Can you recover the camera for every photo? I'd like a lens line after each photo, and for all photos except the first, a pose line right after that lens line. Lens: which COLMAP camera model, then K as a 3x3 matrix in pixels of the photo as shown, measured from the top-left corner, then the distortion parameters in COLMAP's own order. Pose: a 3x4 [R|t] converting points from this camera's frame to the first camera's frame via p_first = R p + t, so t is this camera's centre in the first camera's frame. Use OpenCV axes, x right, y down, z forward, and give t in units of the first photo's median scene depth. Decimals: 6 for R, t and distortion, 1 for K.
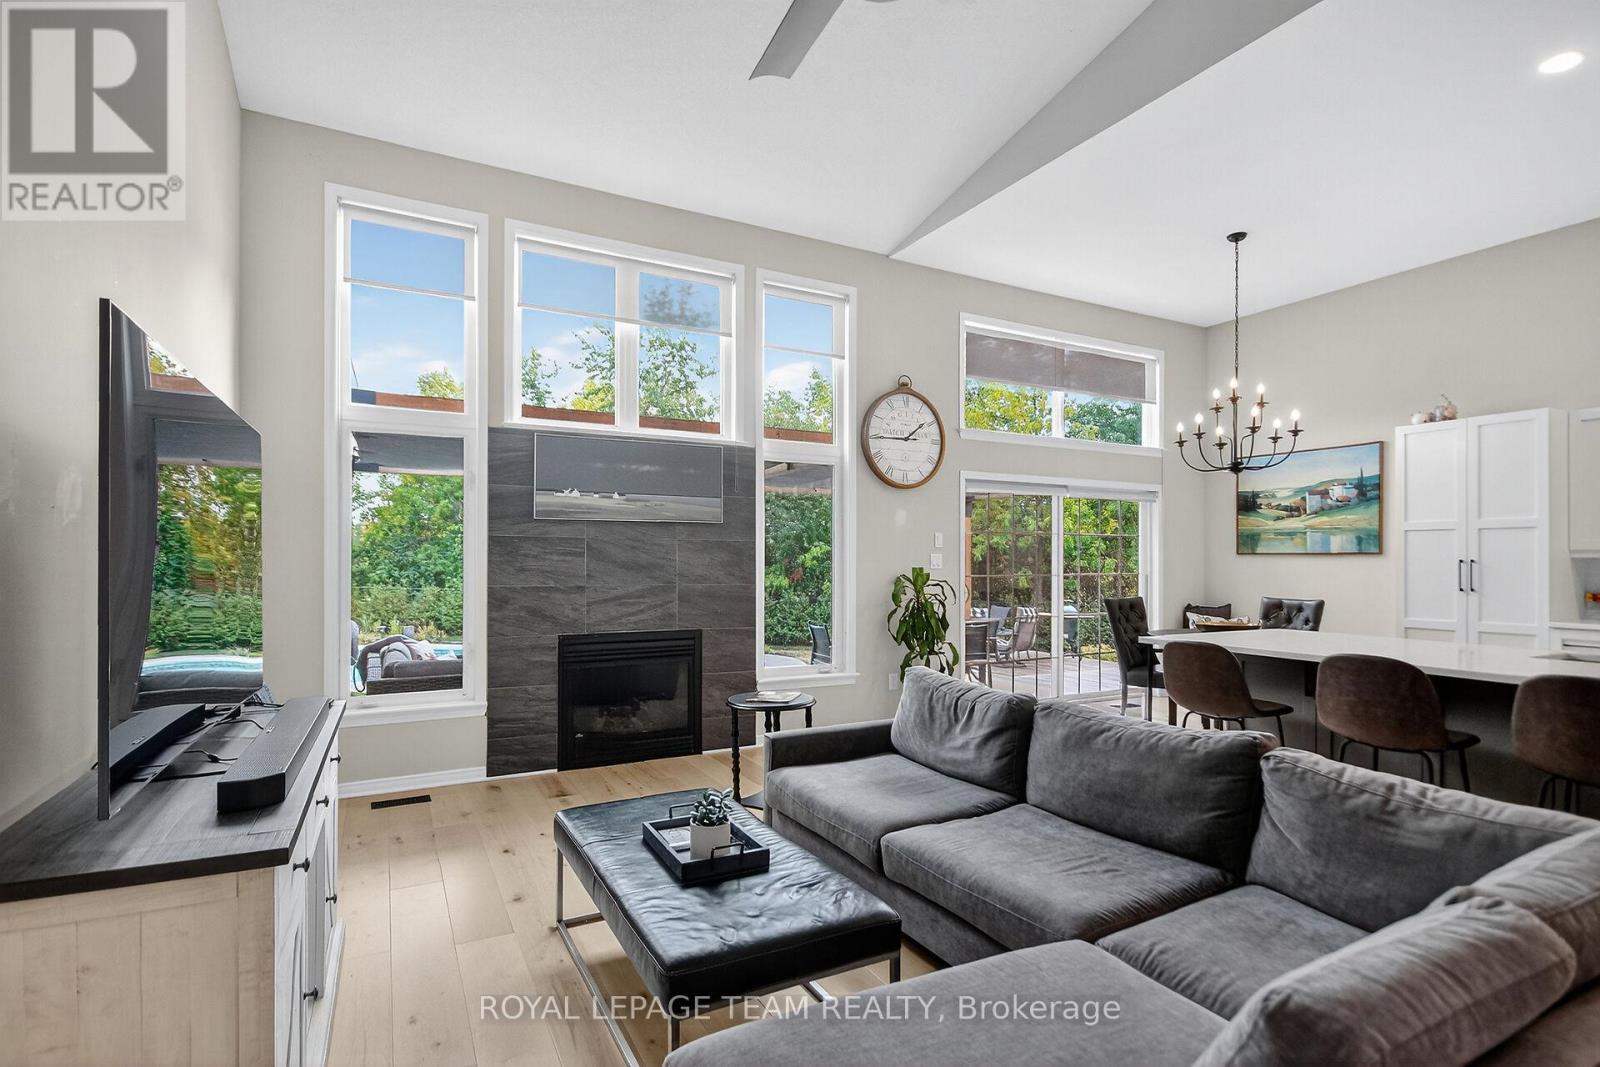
lens RADIAL K [[769.5, 0, 798.0], [0, 769.5, 561.5], [0, 0, 1]] dist [0.002284, 0.000214]
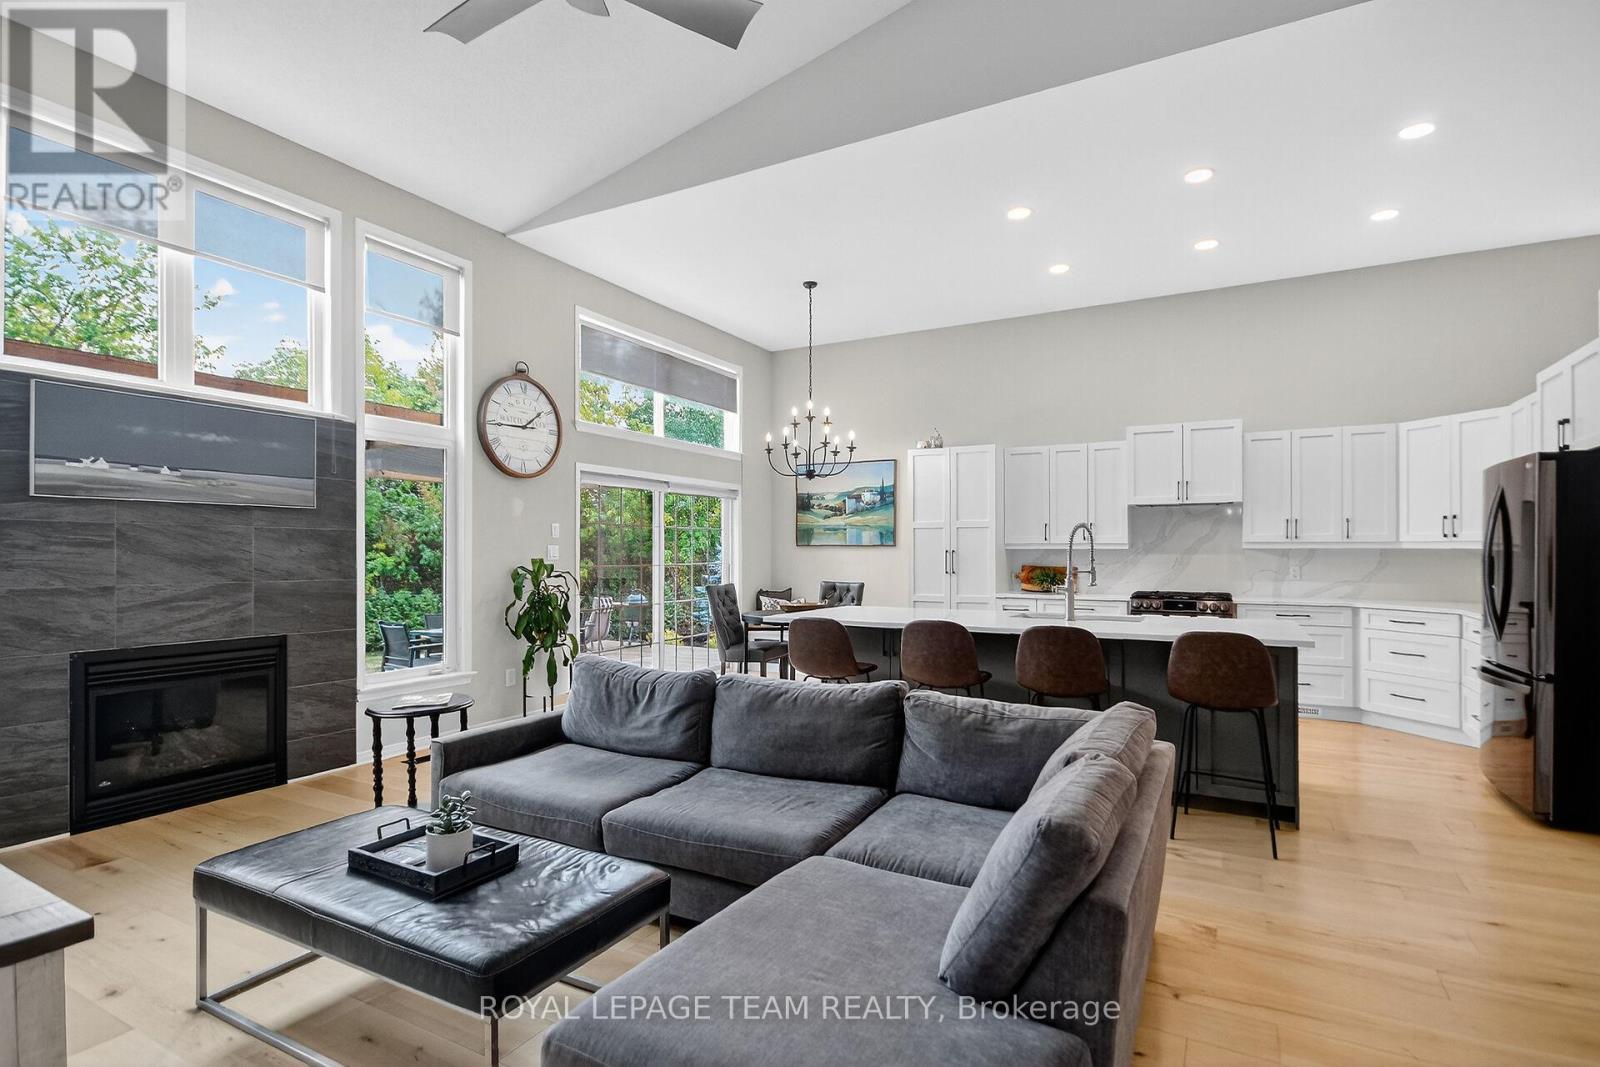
lens RADIAL K [[779.3, 0, 796.9], [0, 779.3, 552.8], [0, 0, 1]] dist [0.000356, -0.000632]
pose [[0.837730, -0.002936, 0.546076, -0.127073], [0.002583, 0.999996, 0.001414, -0.000796], [-0.546078, 0.000226, 0.837734, -0.015580]]
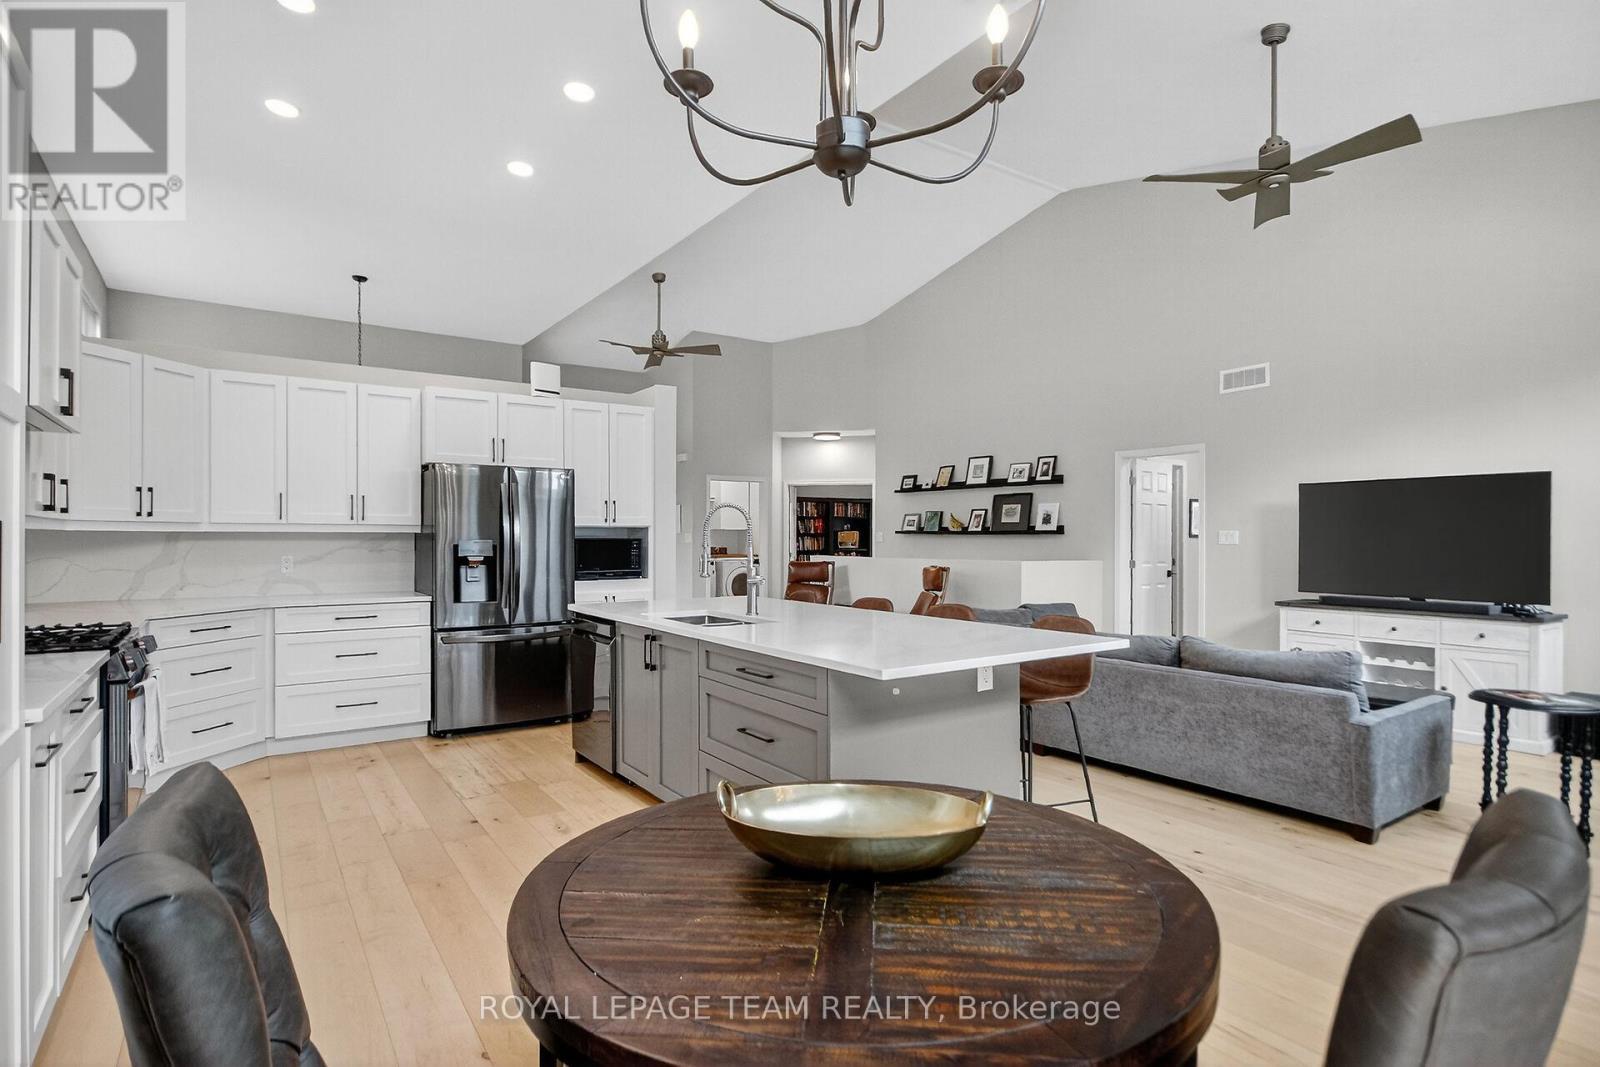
lens RADIAL K [[806.6, 0, 800.0], [0, 806.6, 533.5], [0, 0, 1]] dist [0.001437, 0.000026]
pose [[-0.993486, -0.002562, -0.113922, 0.661936], [-0.002173, 0.999991, -0.003540, 0.000619], [0.113930, -0.003270, -0.993483, 1.353835]]
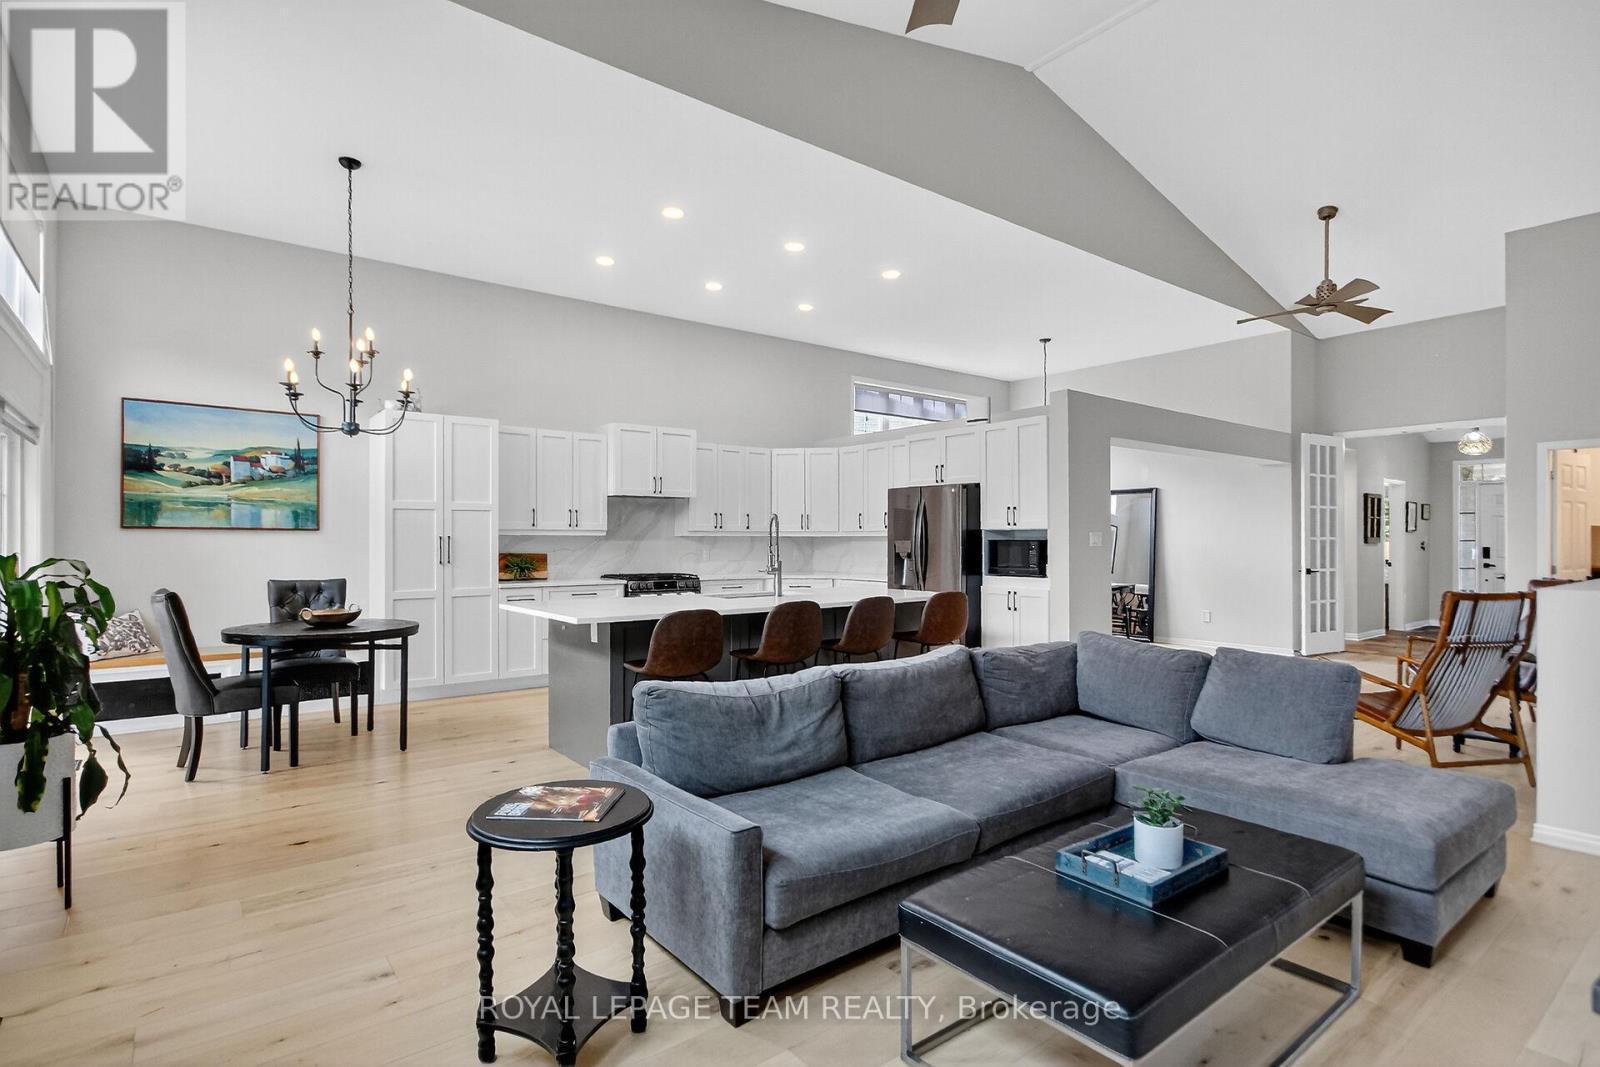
lens RADIAL K [[806.6, 0, 800.0], [0, 806.6, 533.5], [0, 0, 1]] dist [0.001437, 0.000026]
pose [[-0.167501, 0.005096, 0.985859, -0.442895], [0.000027, 0.999987, -0.005164, -0.000309], [-0.985872, -0.000838, -0.167499, 0.709533]]
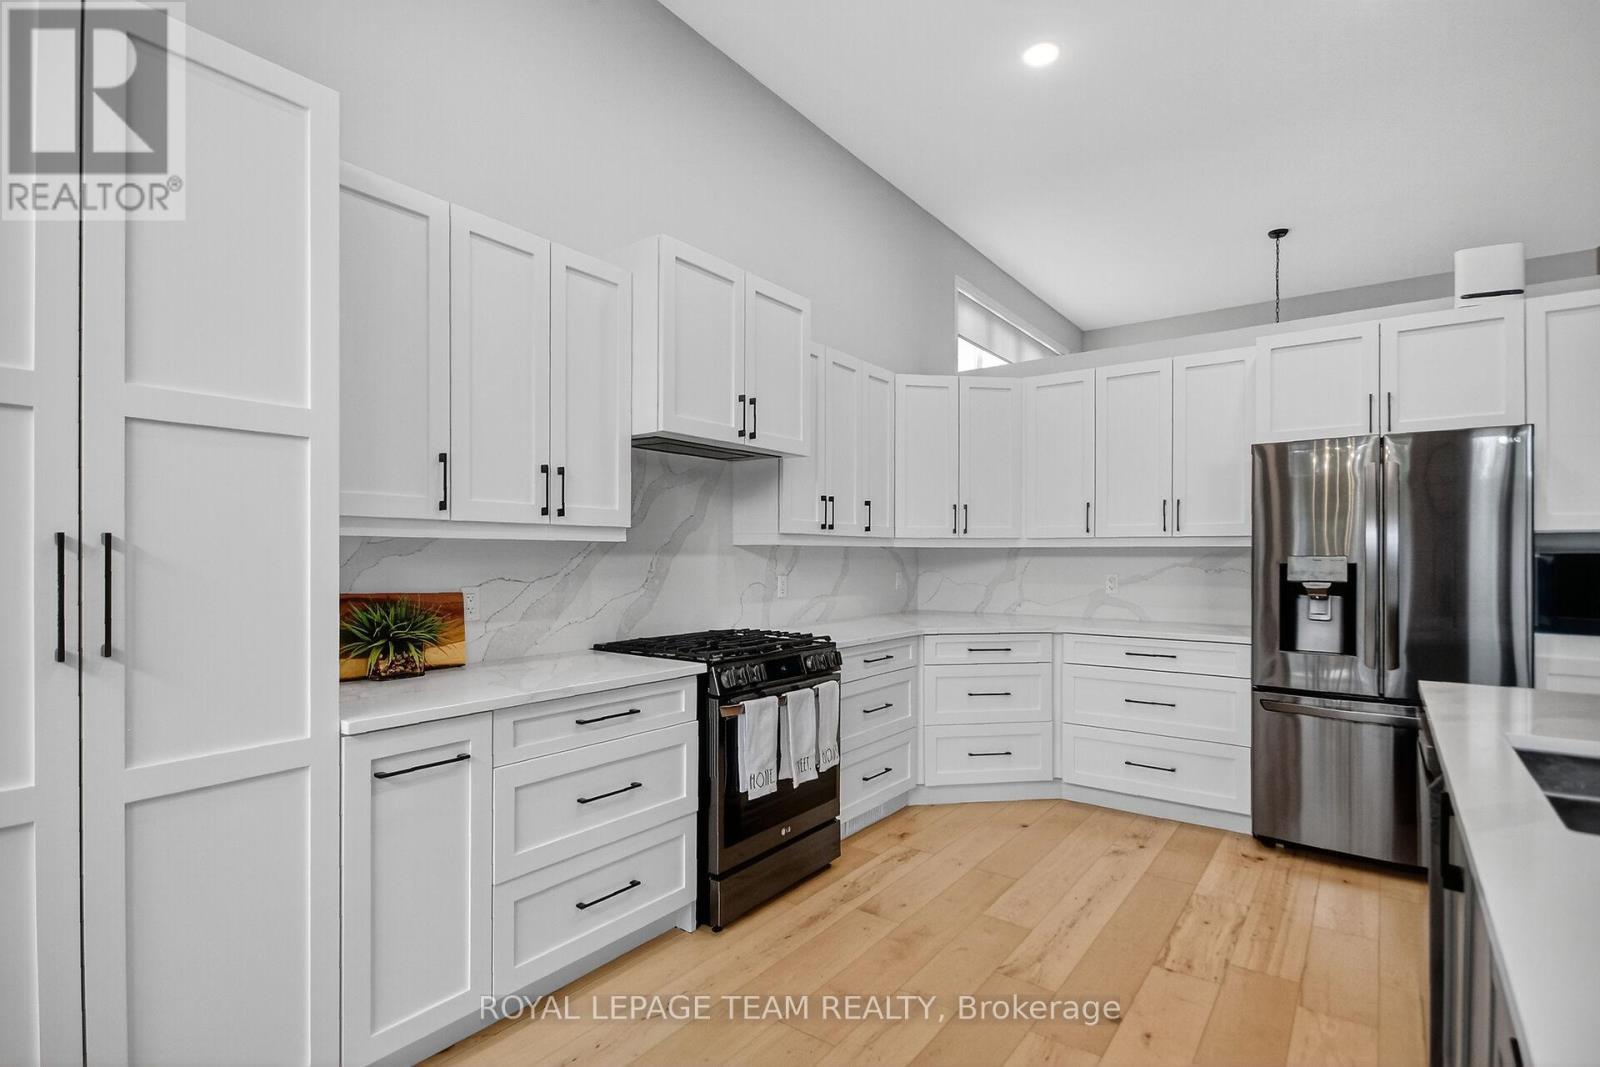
lens RADIAL K [[779.3, 0, 796.9], [0, 779.3, 552.8], [0, 0, 1]] dist [0.000356, -0.000632]
pose [[-0.428470, 0.001198, 0.903555, 0.560886], [-0.000596, 0.999999, -0.001608, 0.004448], [-0.903556, -0.001228, -0.428468, 0.942102]]
